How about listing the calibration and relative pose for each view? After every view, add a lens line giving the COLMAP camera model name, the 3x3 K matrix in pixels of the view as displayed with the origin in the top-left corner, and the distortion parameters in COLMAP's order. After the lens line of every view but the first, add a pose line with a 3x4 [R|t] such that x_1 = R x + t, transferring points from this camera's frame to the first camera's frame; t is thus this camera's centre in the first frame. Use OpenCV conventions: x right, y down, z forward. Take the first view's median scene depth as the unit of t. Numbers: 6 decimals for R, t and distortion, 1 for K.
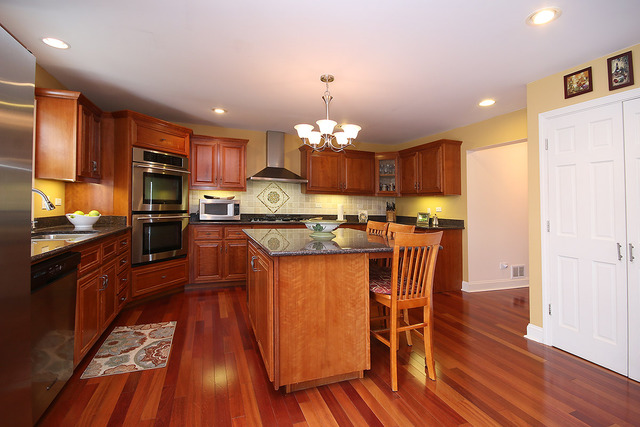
lens RADIAL K [[294.9, 0, 325.3], [0, 294.9, 197.9], [0, 0, 1]] dist [-0.000835, -0.004503]
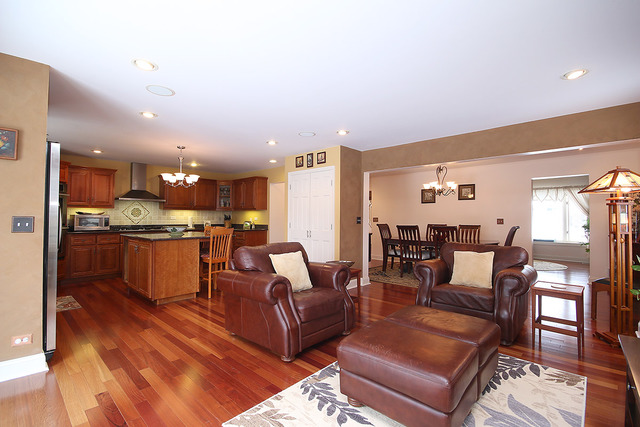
lens RADIAL K [[294.9, 0, 308.2], [0, 294.9, 187.9], [0, 0, 1]] dist [-0.000835, -0.004503]
pose [[0.915913, 0.018224, 0.400964, 0.001235], [0.009455, 0.997712, -0.066945, -0.018480], [-0.401266, 0.065107, 0.913645, -0.621956]]
